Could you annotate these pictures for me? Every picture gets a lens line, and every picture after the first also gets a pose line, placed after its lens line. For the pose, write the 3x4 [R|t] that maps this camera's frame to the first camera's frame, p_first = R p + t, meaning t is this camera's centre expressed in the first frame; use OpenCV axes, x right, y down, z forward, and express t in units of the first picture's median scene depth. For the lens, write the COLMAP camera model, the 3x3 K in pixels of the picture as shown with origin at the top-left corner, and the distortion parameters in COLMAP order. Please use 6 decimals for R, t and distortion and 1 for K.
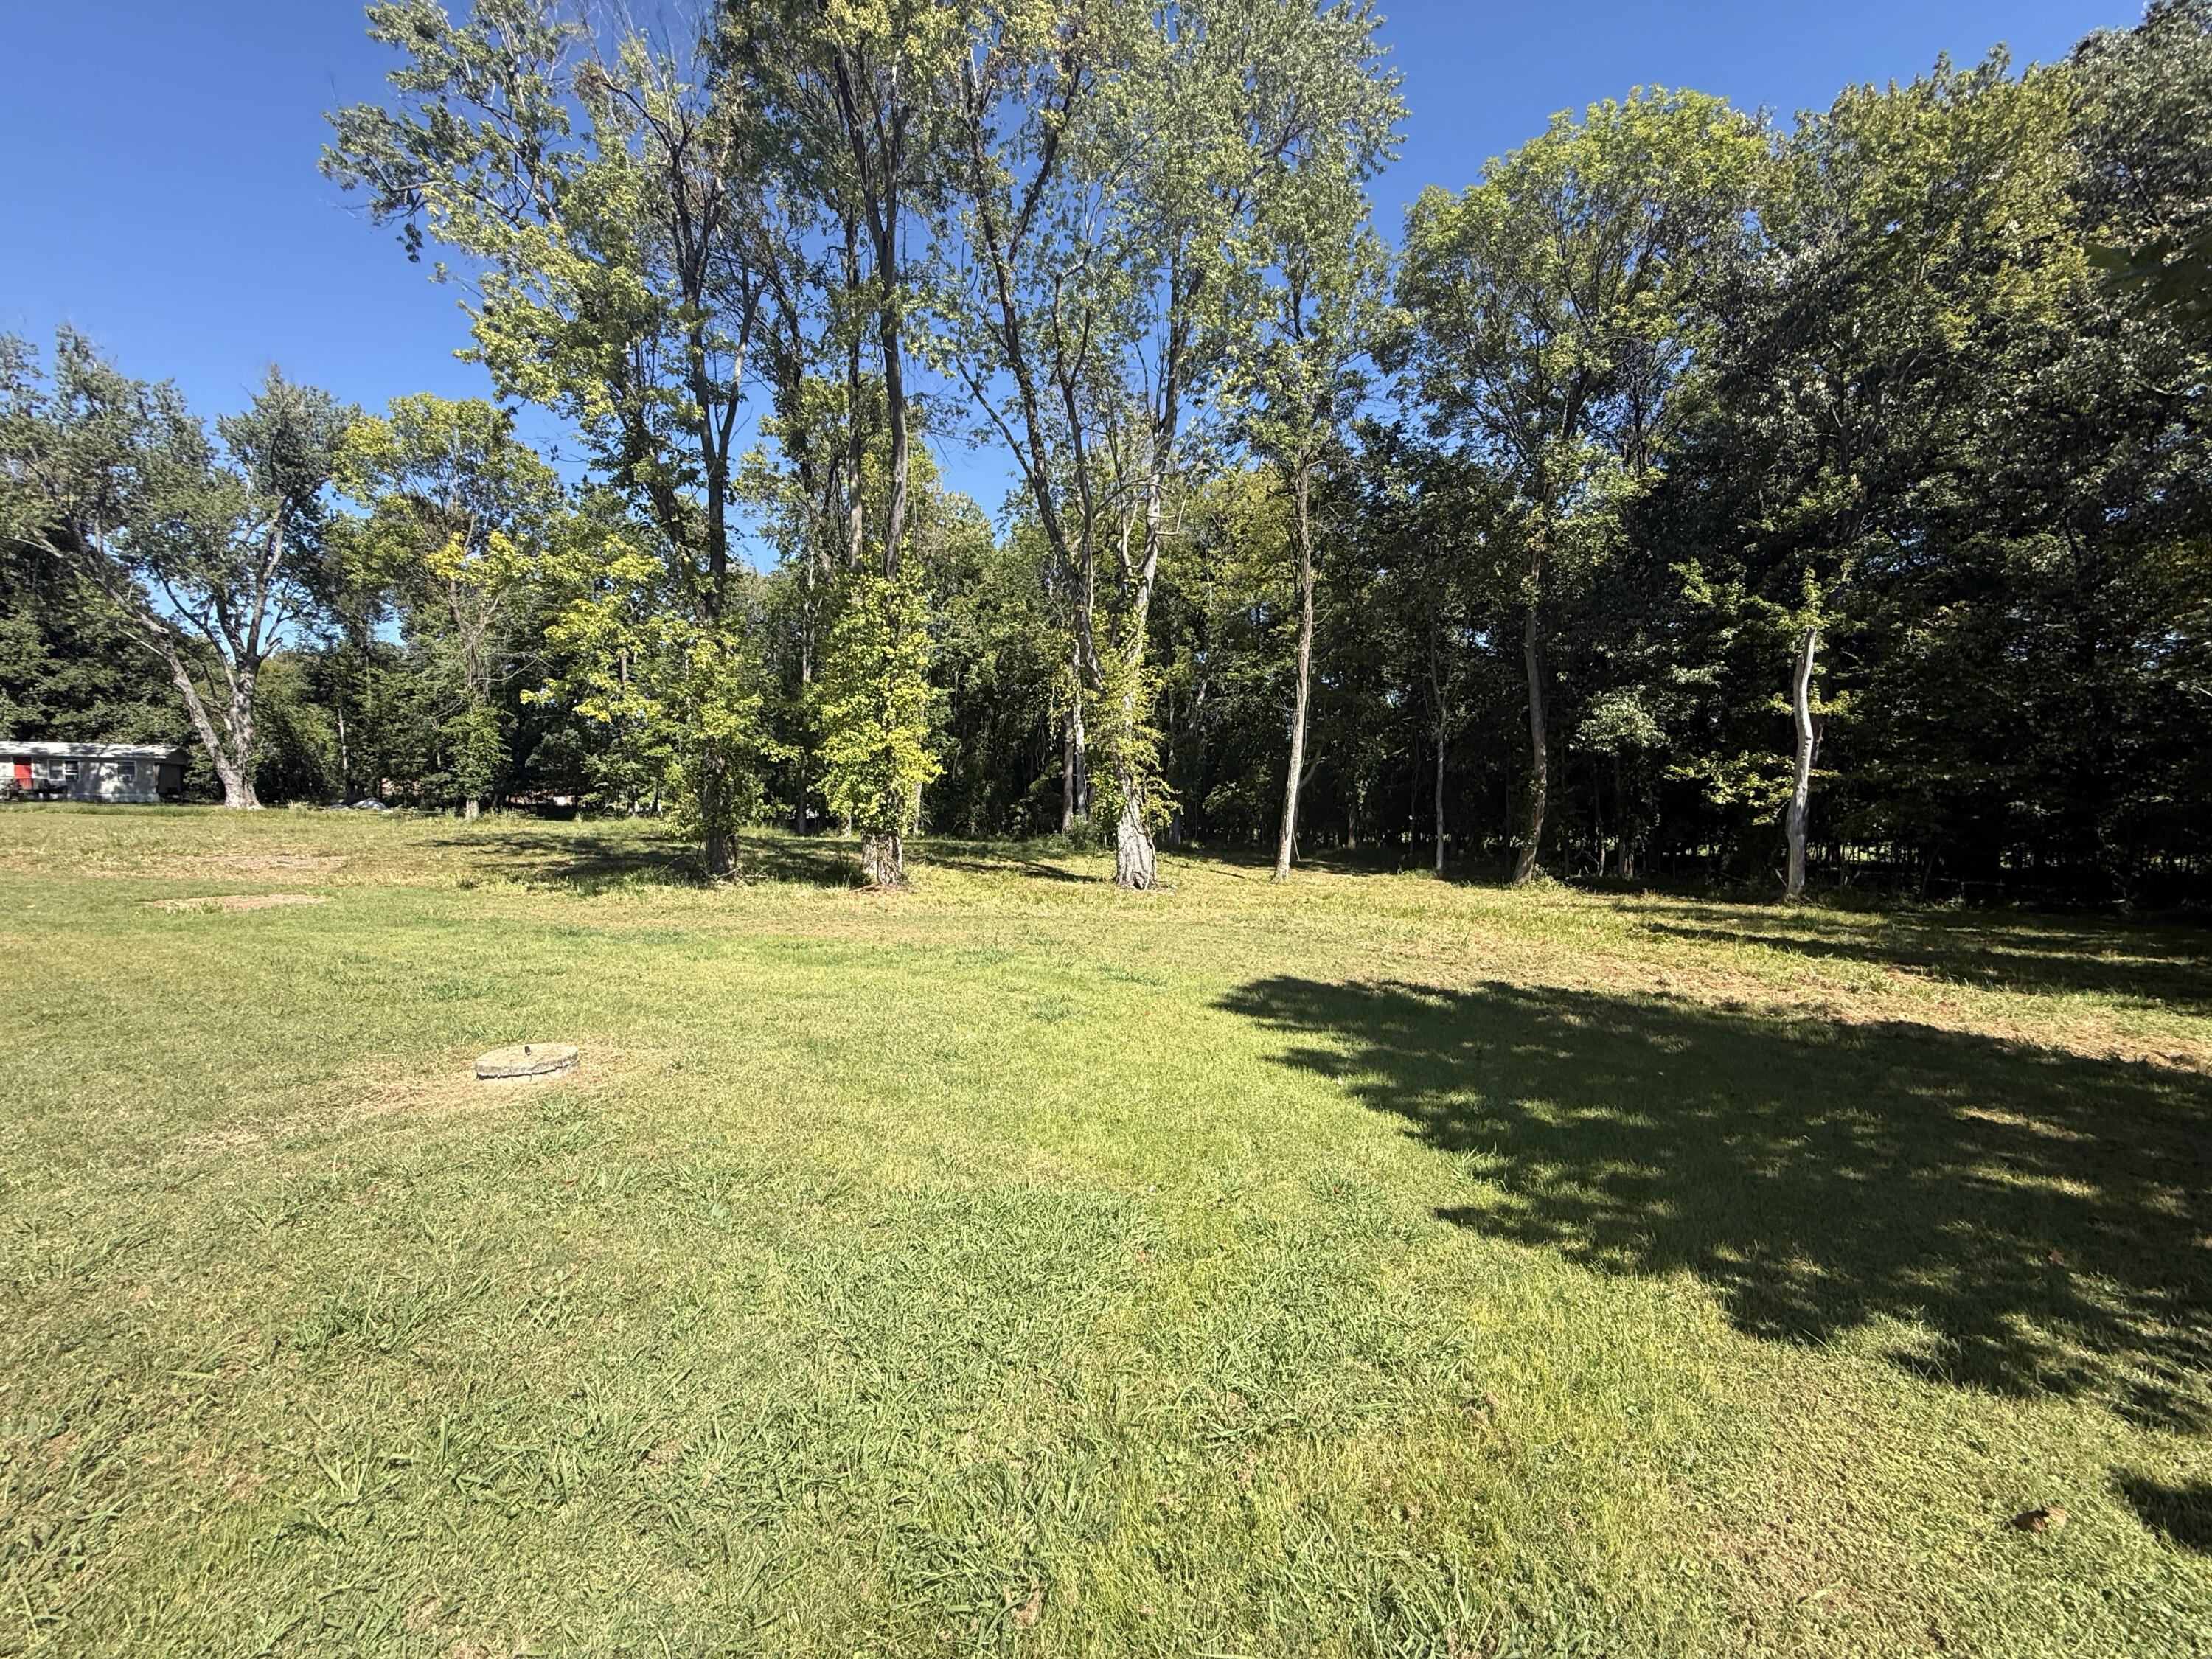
lens RADIAL K [[884.3, 0, 1112.5], [0, 884.3, 834.8], [0, 0, 1]] dist [-0.003159, 0.000127]
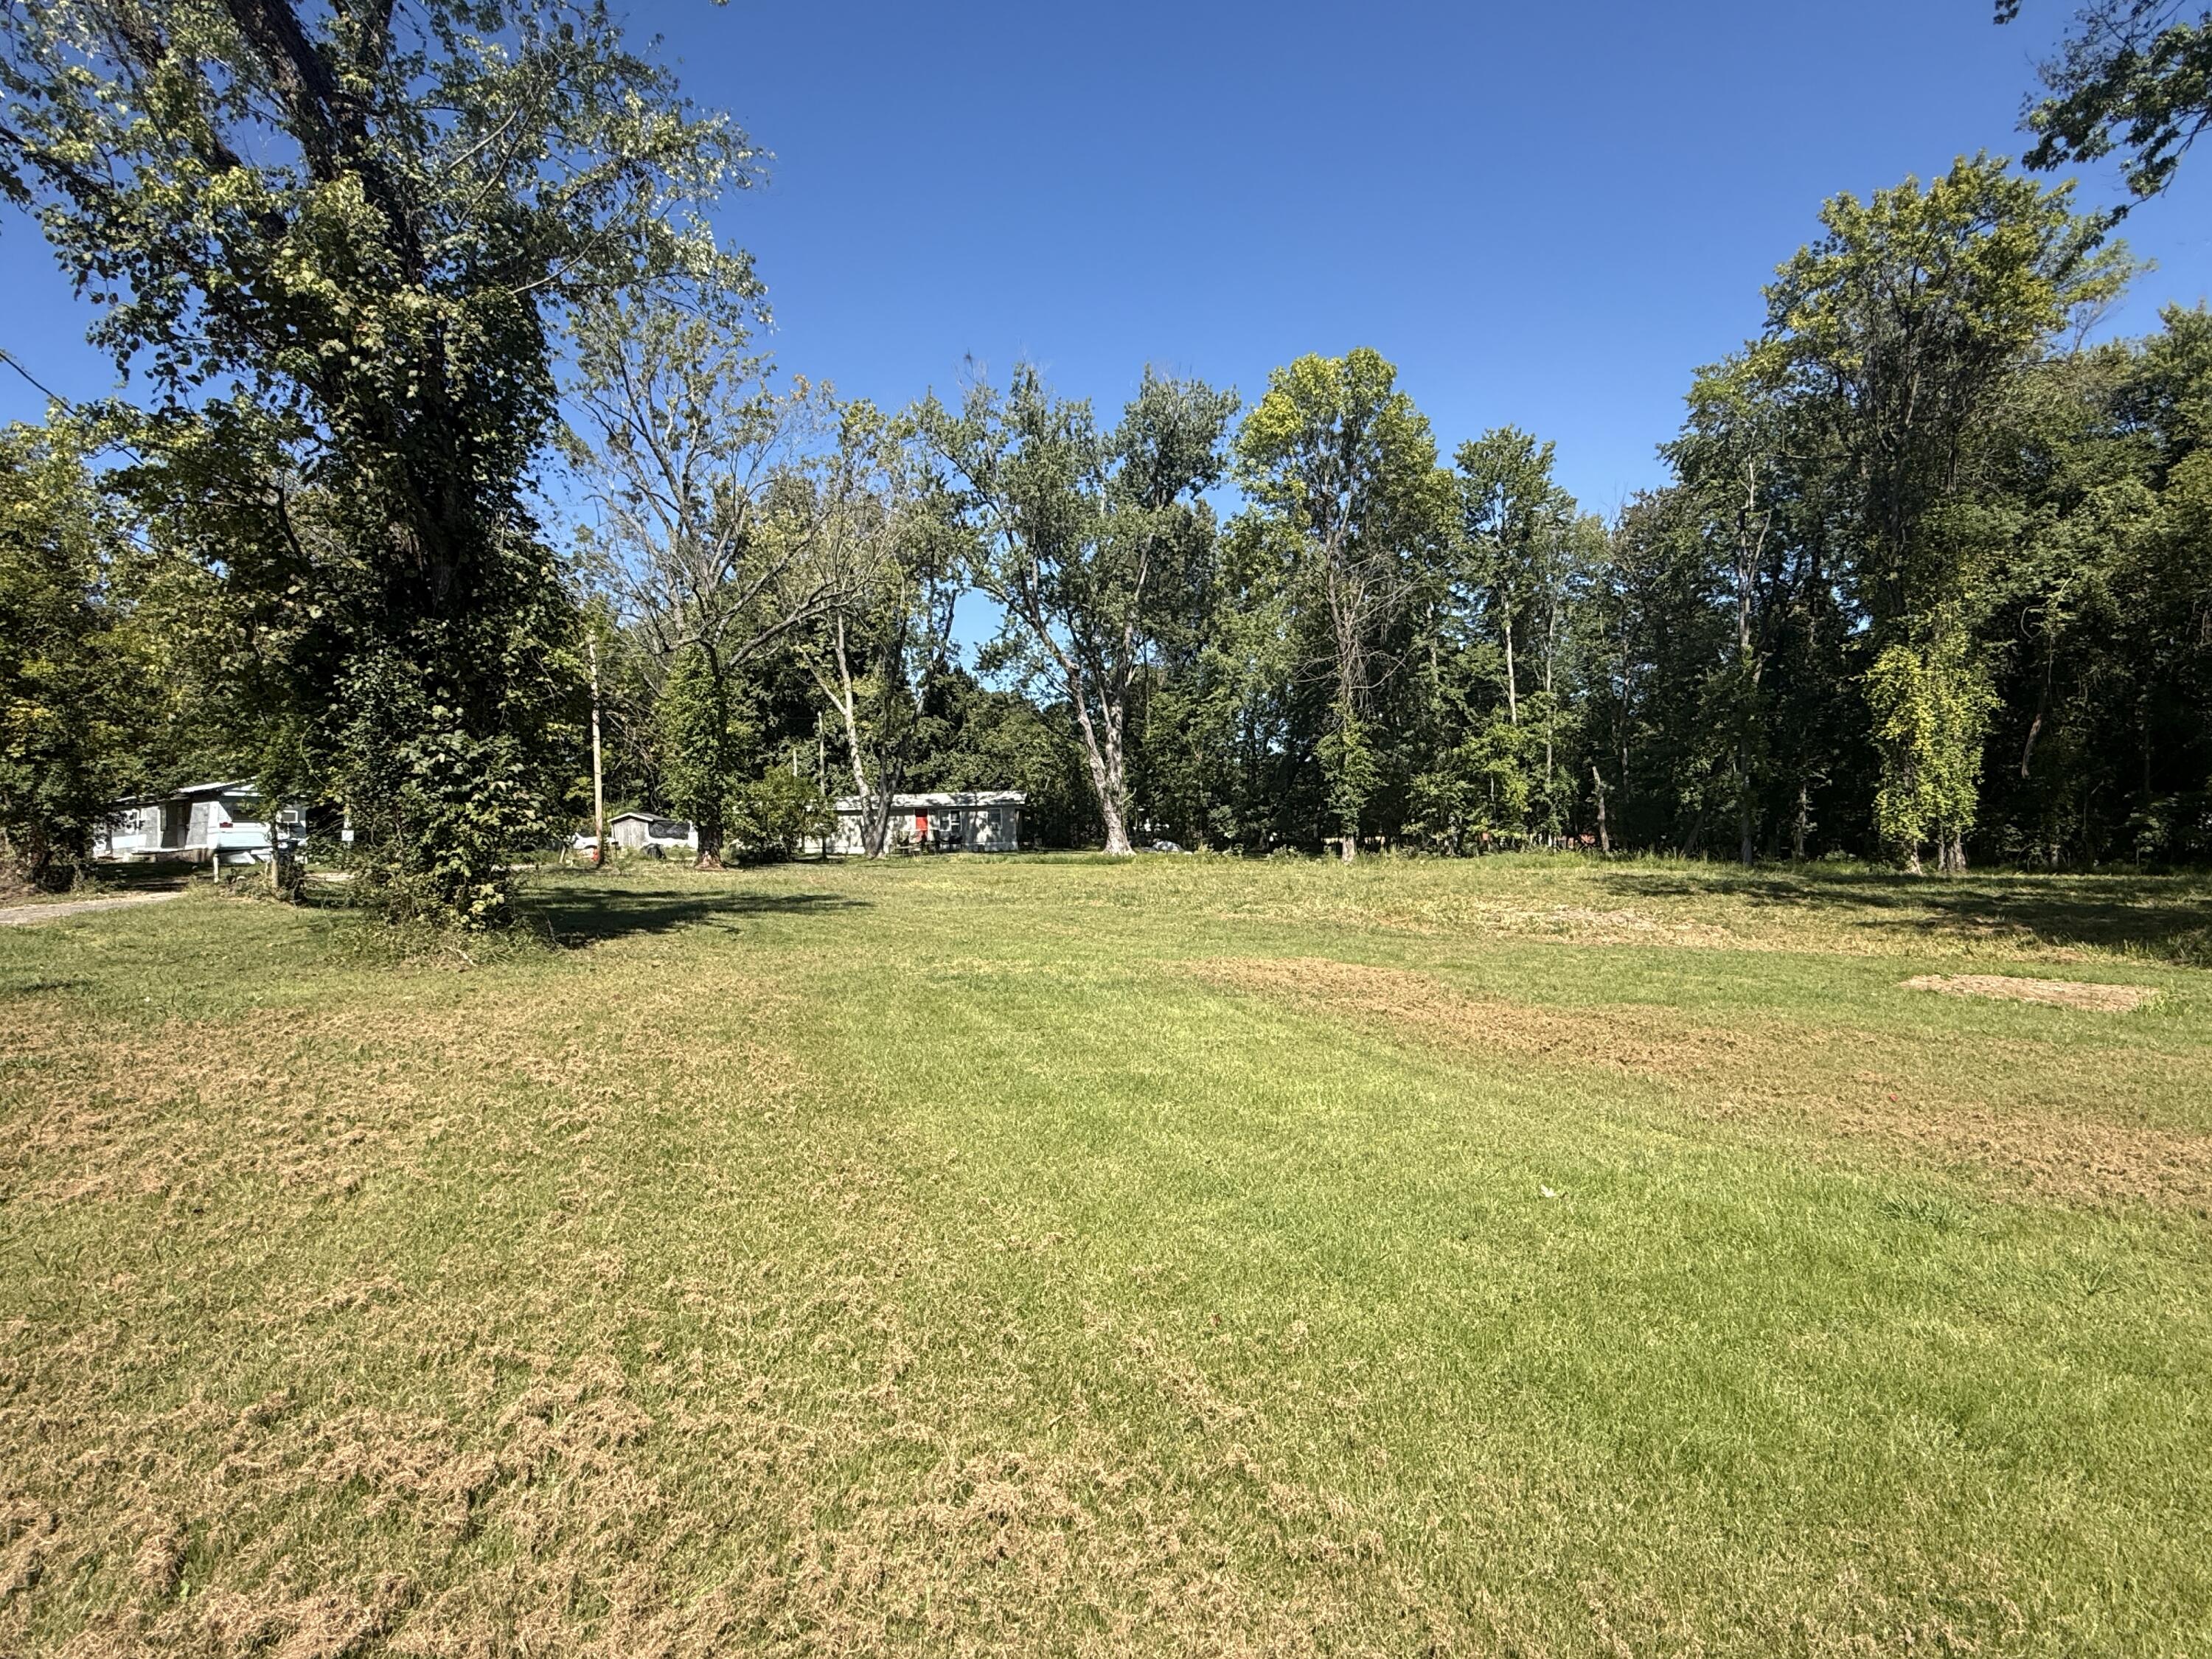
lens RADIAL K [[1143.5, 0, 1111.9], [0, 1143.5, 838.7], [0, 0, 1]] dist [-0.005254, -0.000635]
pose [[0.865549, -0.033955, -0.499672, -0.729908], [0.020801, 0.999275, -0.031874, -0.014875], [0.500392, 0.017195, 0.865628, -0.051900]]
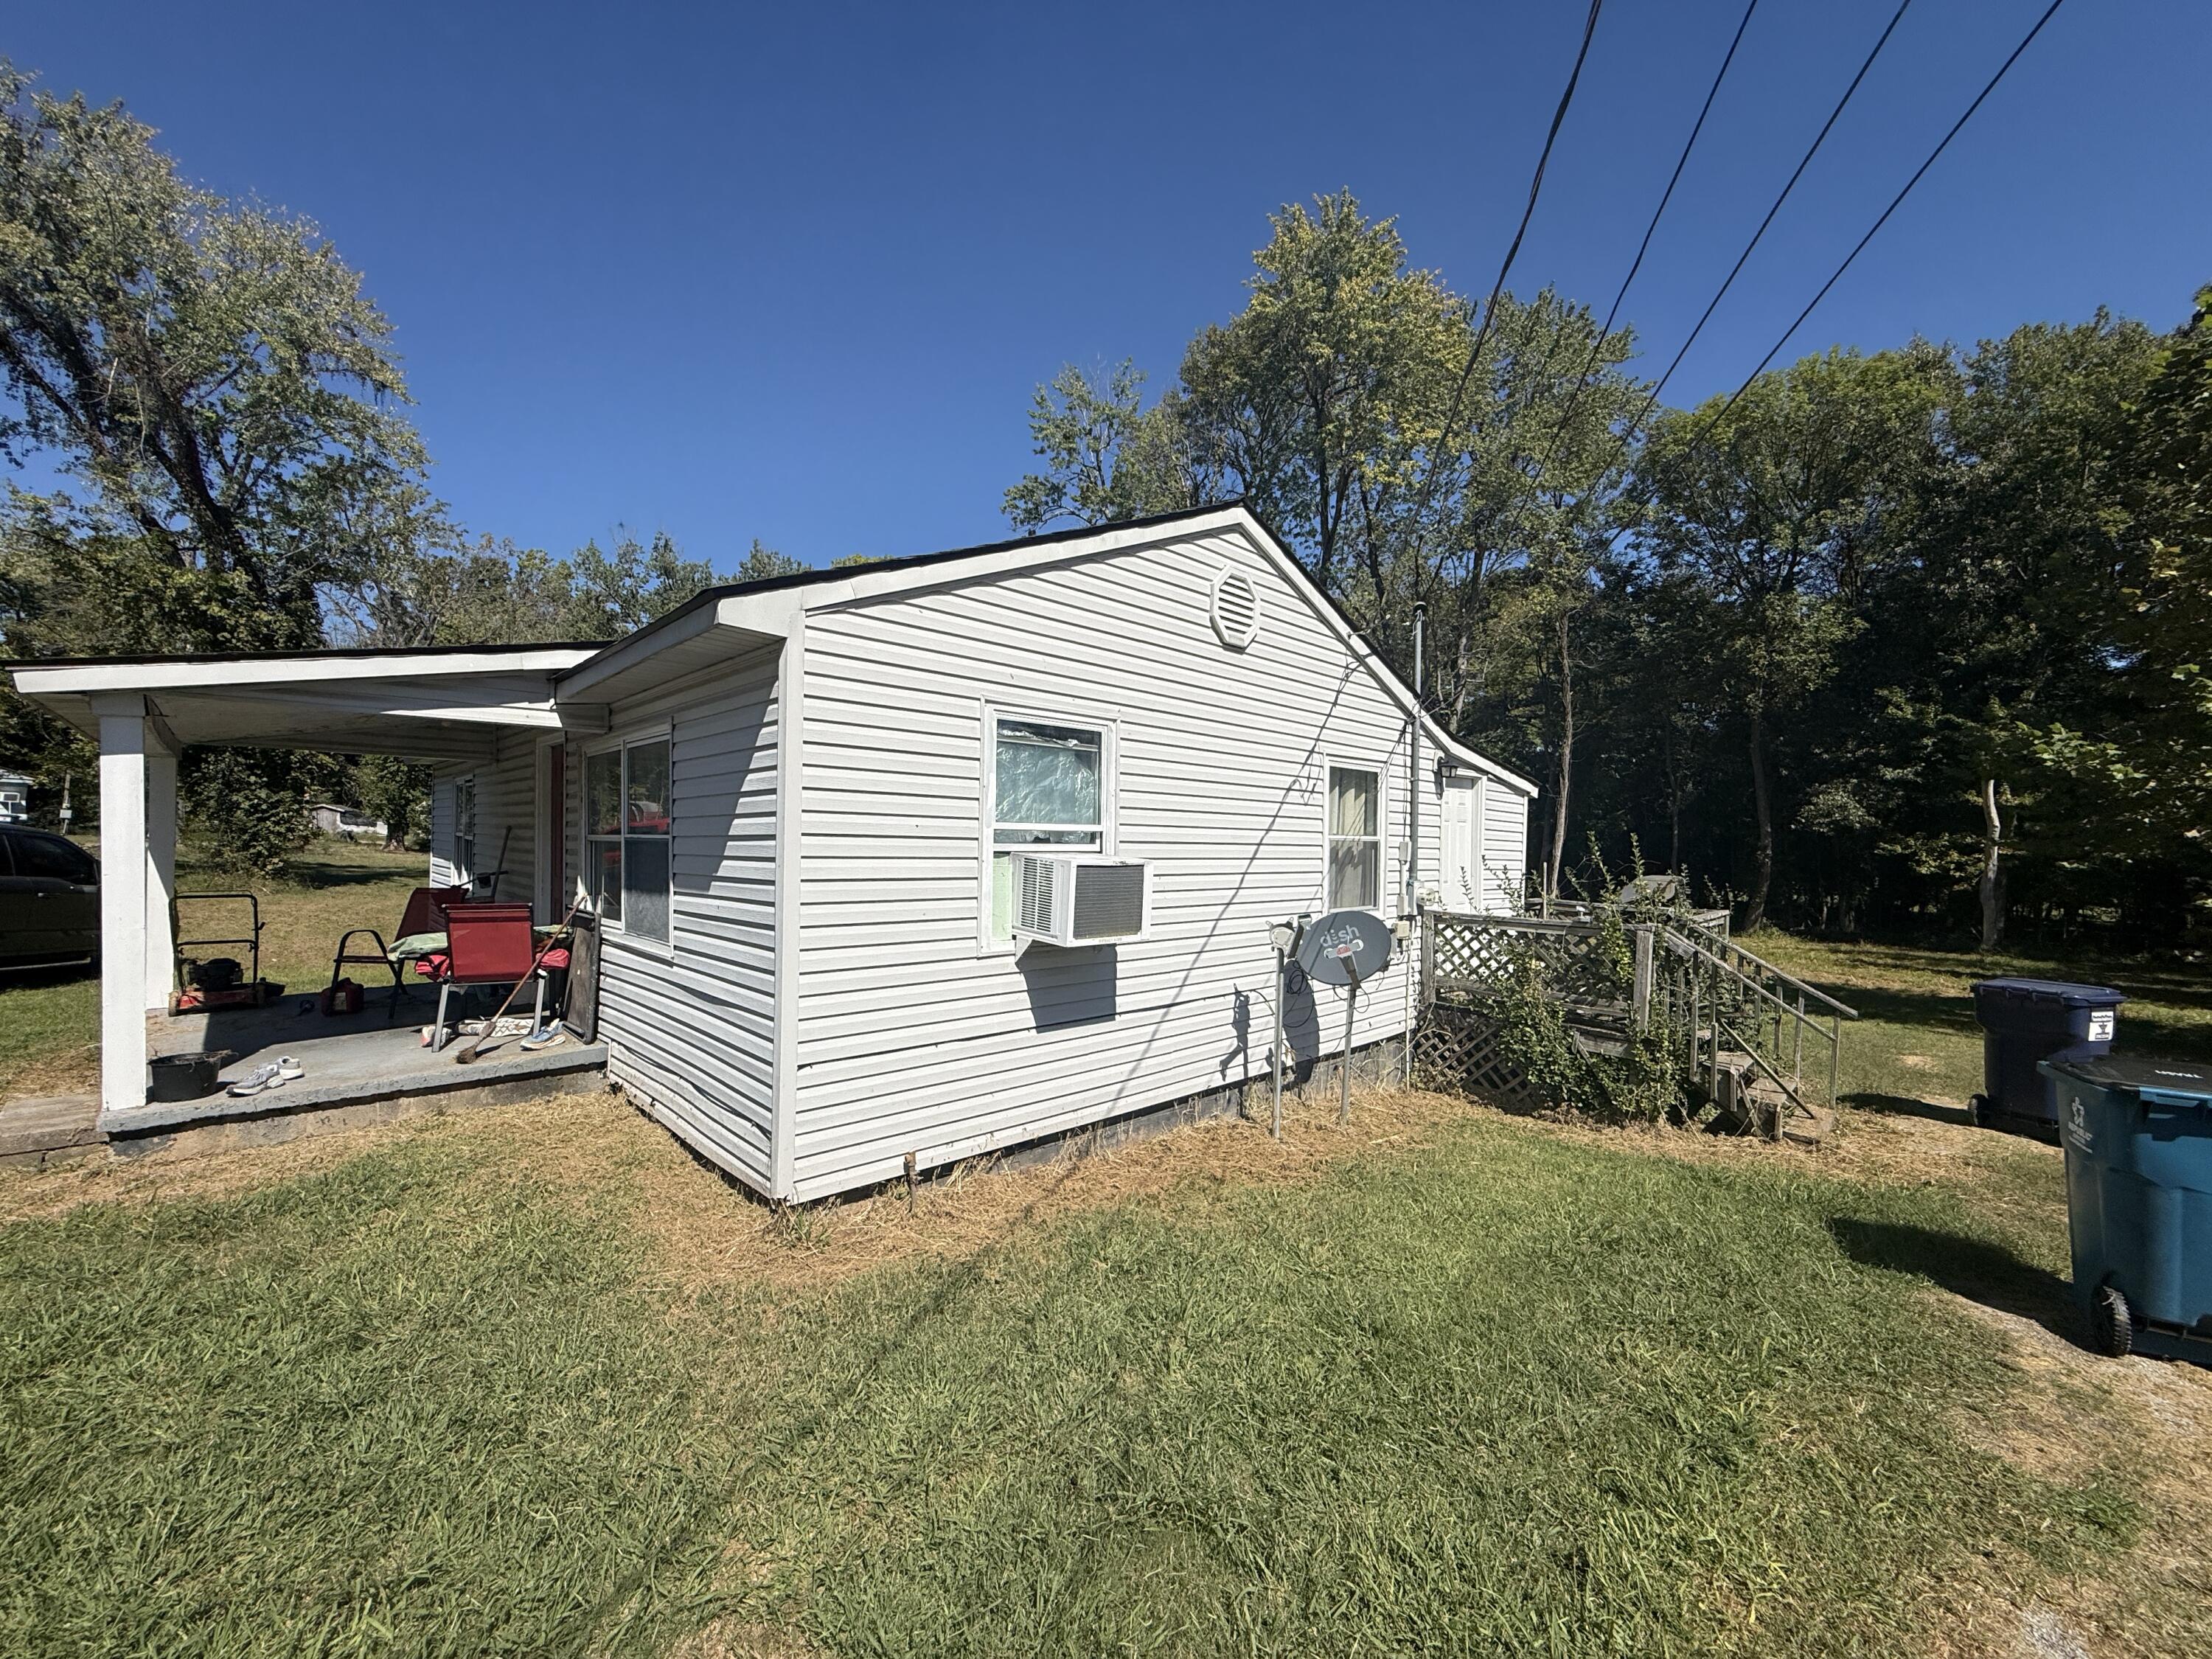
lens RADIAL K [[884.3, 0, 1103.8], [0, 884.3, 831.6], [0, 0, 1]] dist [-0.003159, 0.000127]
pose [[0.982762, 0.007885, -0.184705, -0.242444], [-0.016843, 0.998754, -0.046979, -0.015663], [0.184104, 0.049280, 0.981671, -0.471192]]
